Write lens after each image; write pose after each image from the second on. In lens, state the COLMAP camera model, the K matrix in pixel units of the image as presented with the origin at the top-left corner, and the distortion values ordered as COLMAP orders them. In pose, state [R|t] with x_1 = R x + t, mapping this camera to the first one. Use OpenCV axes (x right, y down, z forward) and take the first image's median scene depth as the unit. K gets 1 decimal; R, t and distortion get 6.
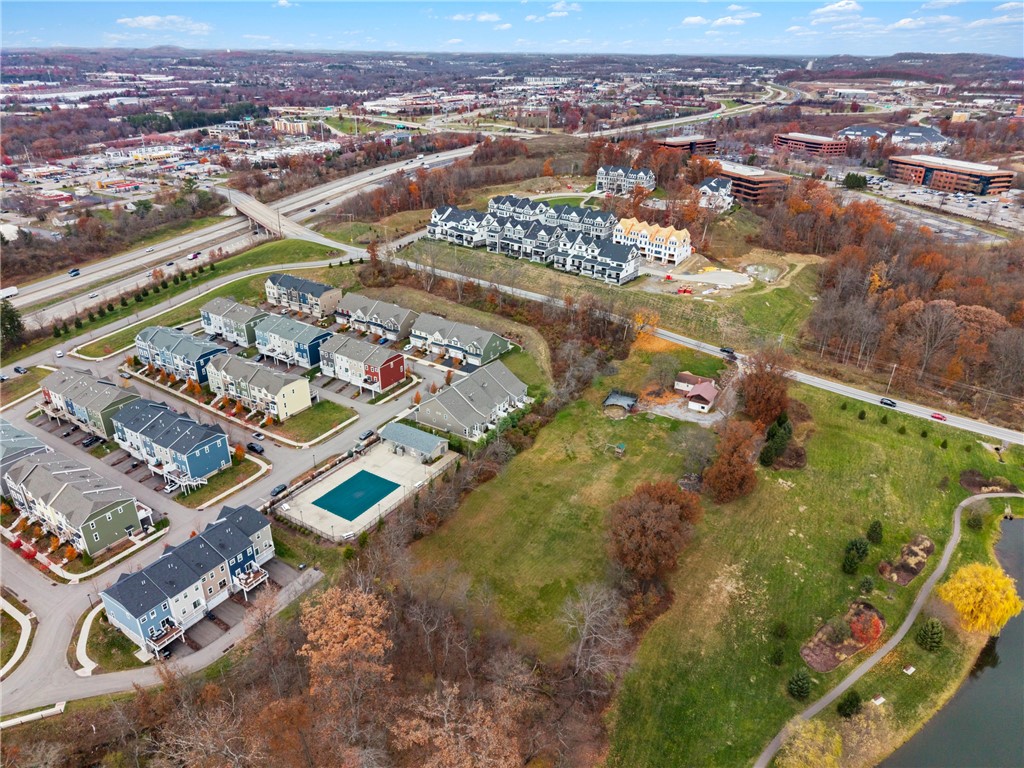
lens RADIAL K [[687.9, 0, 514.4], [0, 687.9, 381.2], [0, 0, 1]] dist [0.041963, -0.043988]
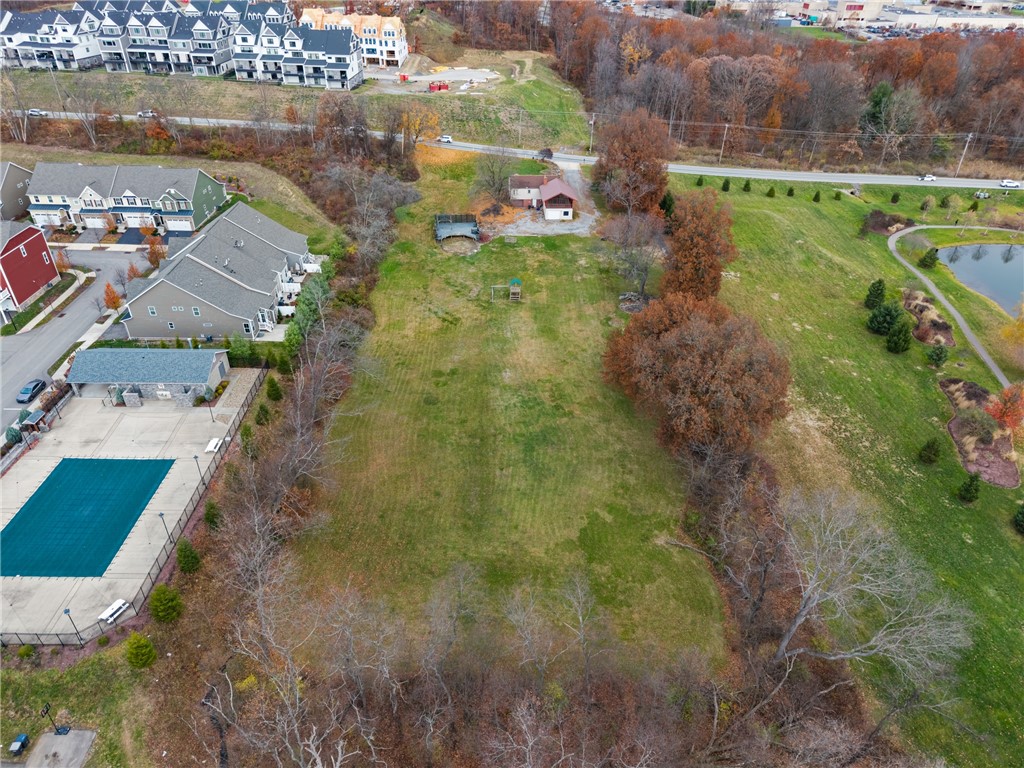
lens RADIAL K [[687.9, 0, 514.4], [0, 687.9, 381.2], [0, 0, 1]] dist [0.041963, -0.043988]
pose [[0.843111, -0.295401, 0.449334, -0.127005], [0.228812, 0.953255, 0.197357, 0.046203], [-0.486629, -0.063581, 0.871292, 0.368652]]
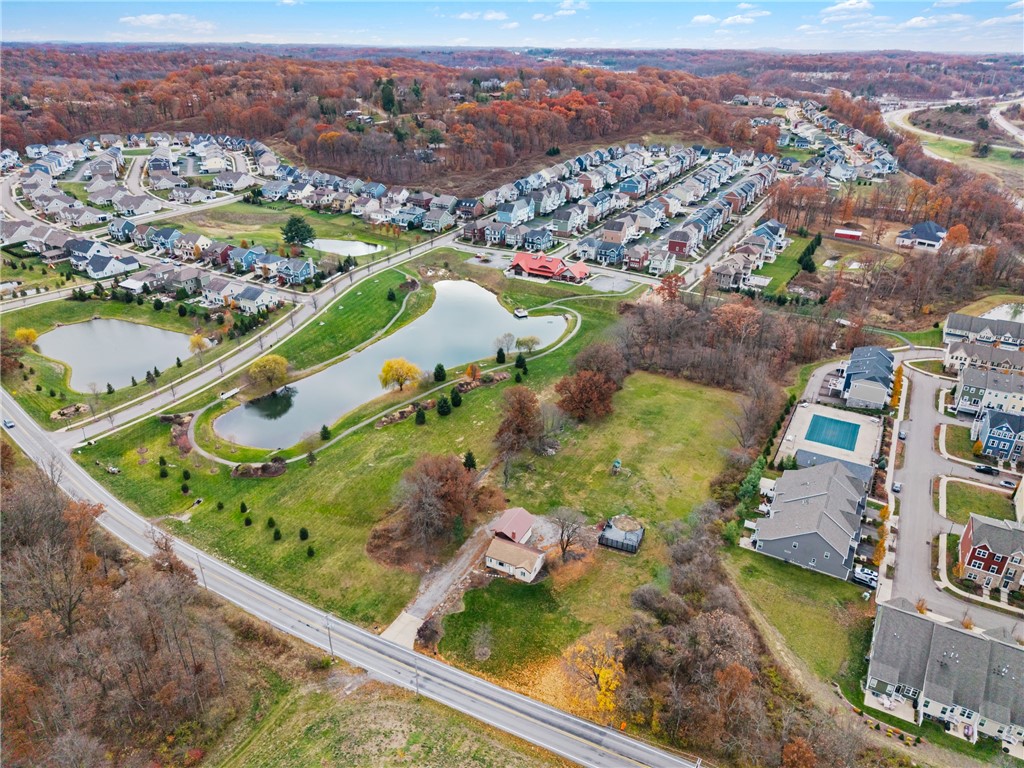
lens RADIAL K [[687.9, 0, 514.4], [0, 687.9, 381.2], [0, 0, 1]] dist [0.041963, -0.043988]
pose [[-0.998639, -0.000507, -0.052144, 0.287575], [-0.041293, 0.618355, 0.784813, -0.604882], [0.031846, 0.785899, -0.617535, 1.236961]]
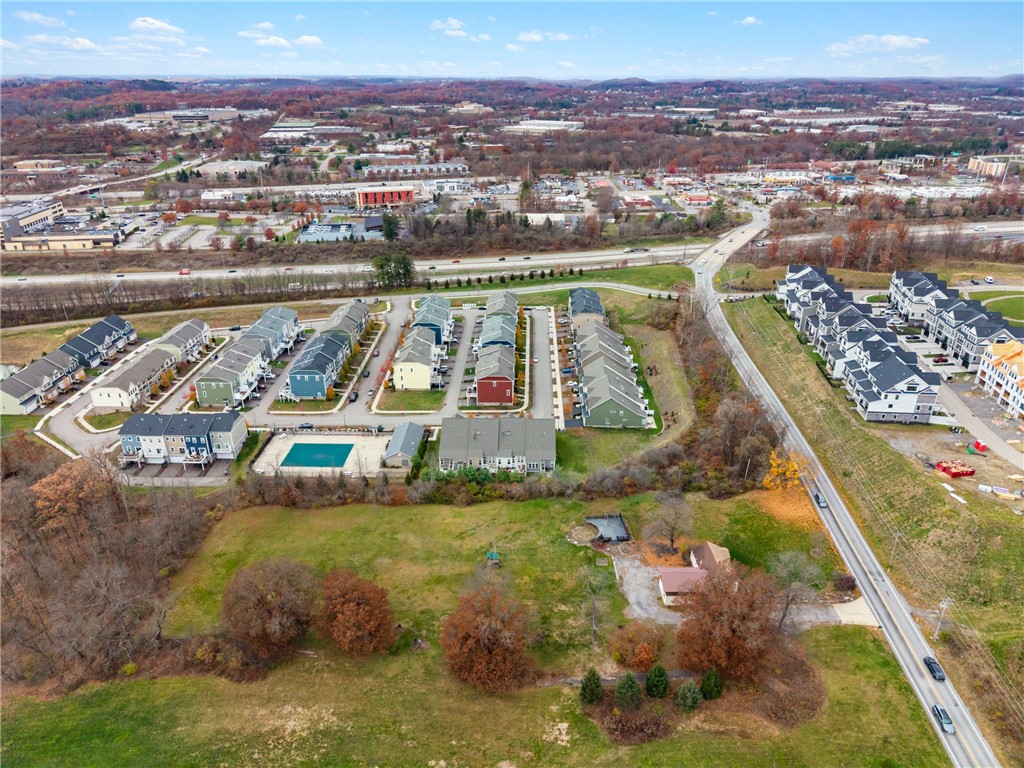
lens RADIAL K [[687.9, 0, 514.4], [0, 687.9, 381.2], [0, 0, 1]] dist [0.041963, -0.043988]
pose [[0.511226, 0.340103, -0.789290, 0.607076], [-0.368532, 0.916402, 0.156176, -0.188057], [0.776423, 0.211037, 0.593827, 0.405103]]
